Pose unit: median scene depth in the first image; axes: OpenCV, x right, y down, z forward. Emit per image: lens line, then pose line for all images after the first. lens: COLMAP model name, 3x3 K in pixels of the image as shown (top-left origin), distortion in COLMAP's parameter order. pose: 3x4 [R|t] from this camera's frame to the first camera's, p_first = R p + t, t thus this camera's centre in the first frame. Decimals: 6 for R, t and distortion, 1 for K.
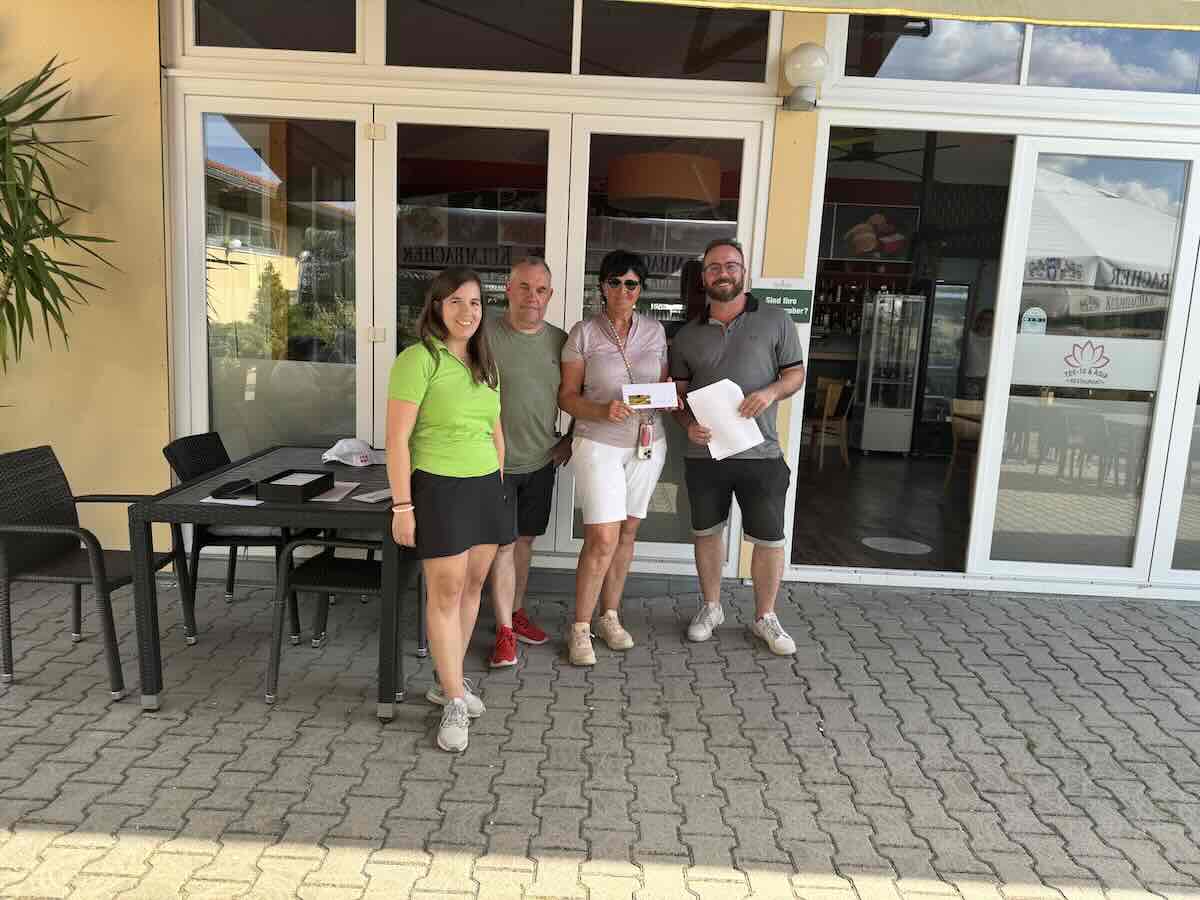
lens RADIAL K [[848.5, 0, 599.0], [0, 848.5, 453.4], [0, 0, 1]] dist [0.008895, -0.015080]
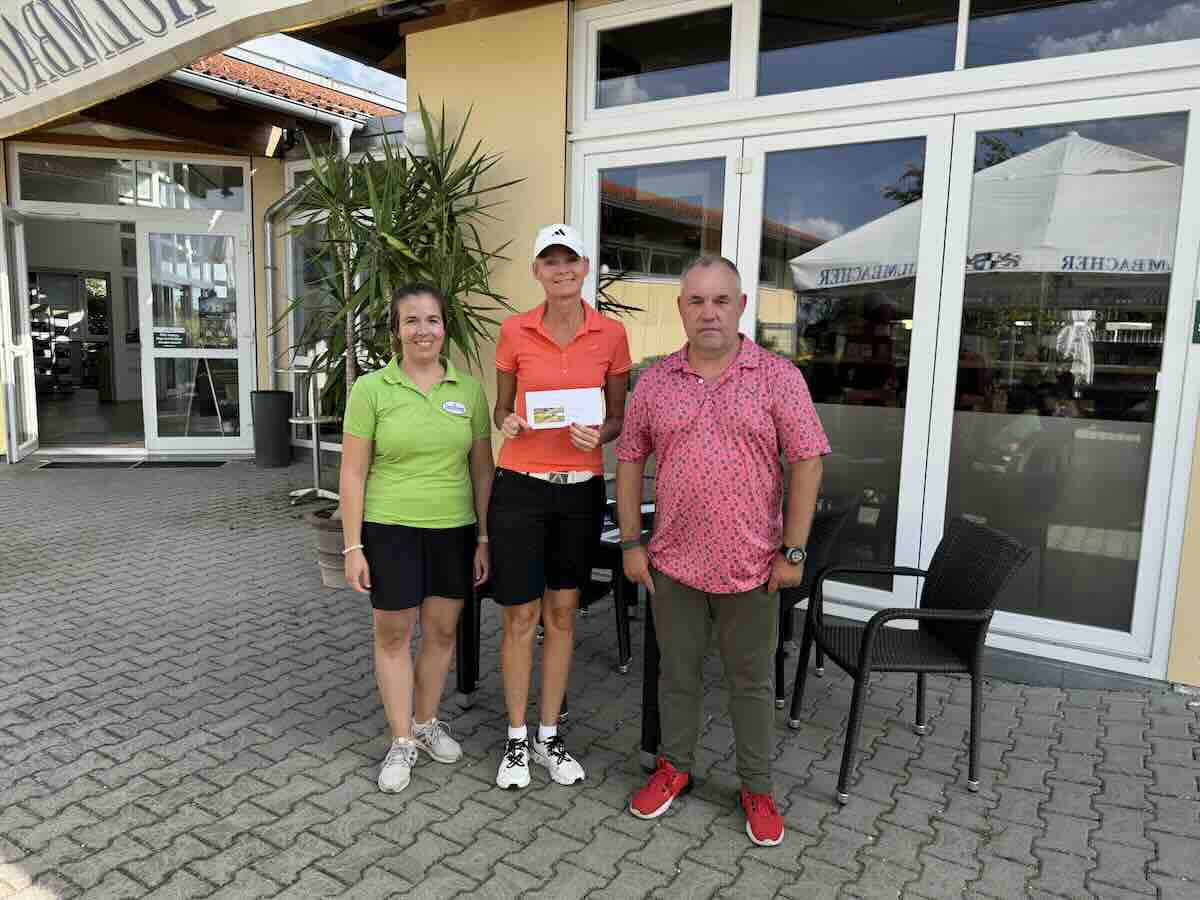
lens RADIAL K [[848.5, 0, 604.3], [0, 848.5, 453.6], [0, 0, 1]] dist [0.008895, -0.015080]
pose [[0.851990, 0.044772, -0.521640, 0.169465], [-0.063729, 0.997797, -0.018447, -0.013393], [0.519665, 0.048961, 0.852966, 0.099384]]
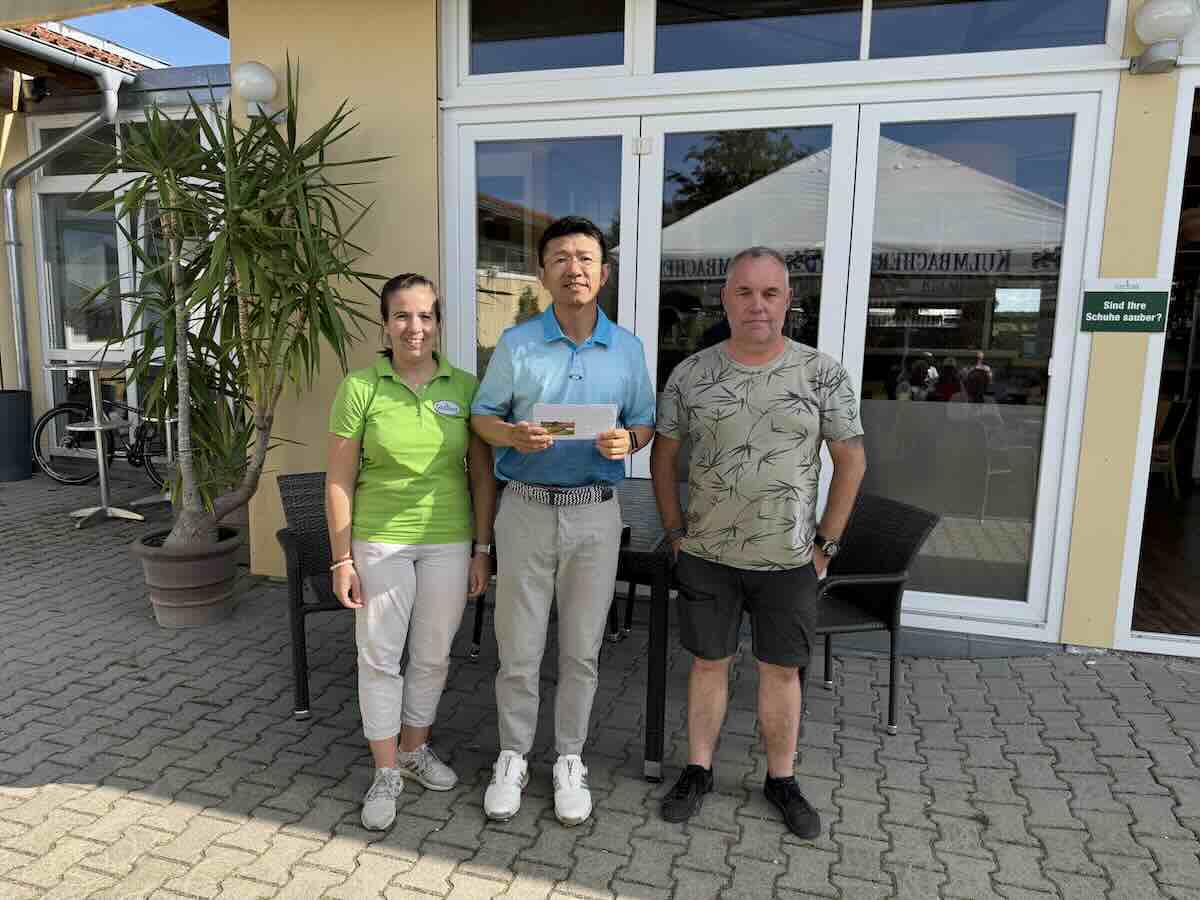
lens RADIAL K [[848.5, 0, 598.6], [0, 848.5, 455.4], [0, 0, 1]] dist [0.008895, -0.015080]
pose [[0.960932, 0.012399, -0.276508, -0.054549], [-0.015279, 0.999849, -0.008262, -0.029544], [0.276363, 0.012163, 0.960976, 0.100320]]
